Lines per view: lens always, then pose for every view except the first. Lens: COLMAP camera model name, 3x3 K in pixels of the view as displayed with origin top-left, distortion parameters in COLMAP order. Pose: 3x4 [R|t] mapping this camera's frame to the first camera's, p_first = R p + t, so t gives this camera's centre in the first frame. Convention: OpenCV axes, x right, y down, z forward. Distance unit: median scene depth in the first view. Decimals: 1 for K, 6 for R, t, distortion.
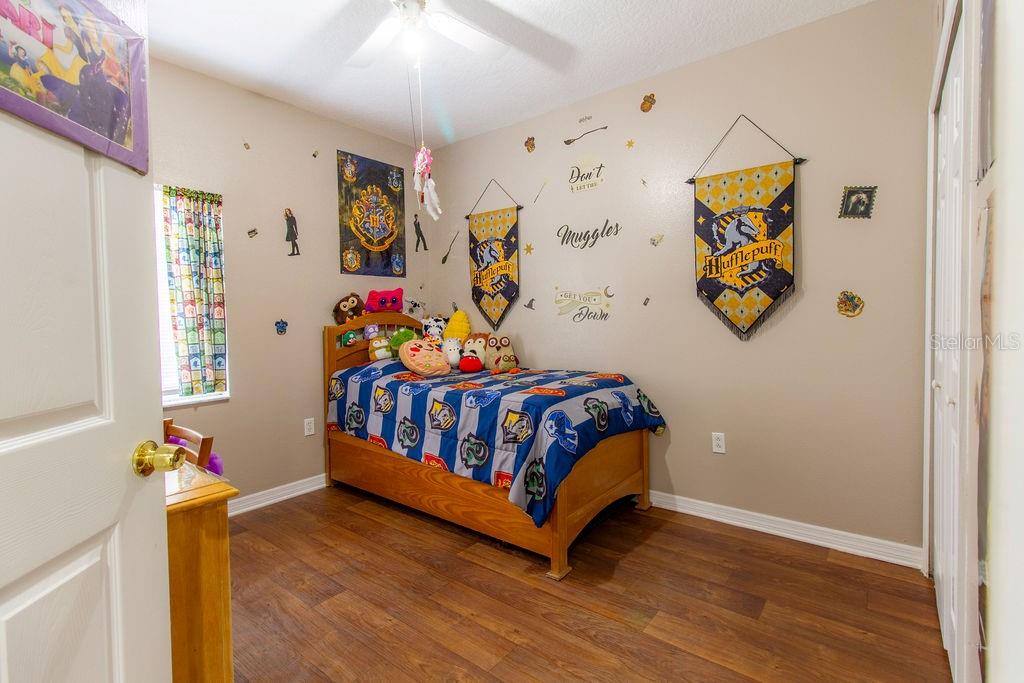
lens RADIAL K [[473.6, 0, 527.3], [0, 473.6, 329.5], [0, 0, 1]] dist [-0.002138, -0.000723]
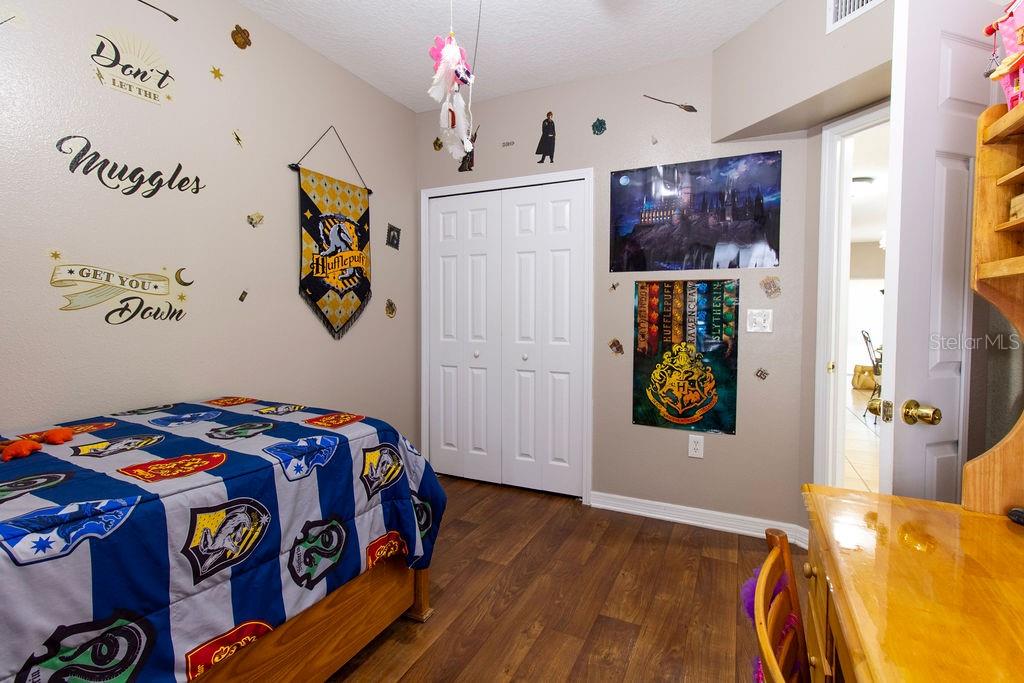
lens RADIAL K [[475.1, 0, 520.0], [0, 475.1, 328.8], [0, 0, 1]] dist [0.002763, 0.000504]
pose [[-0.214600, -0.014390, 0.976596, -0.646764], [0.025456, 0.999469, 0.020321, -0.011208], [-0.976370, 0.029221, -0.214120, 0.791718]]
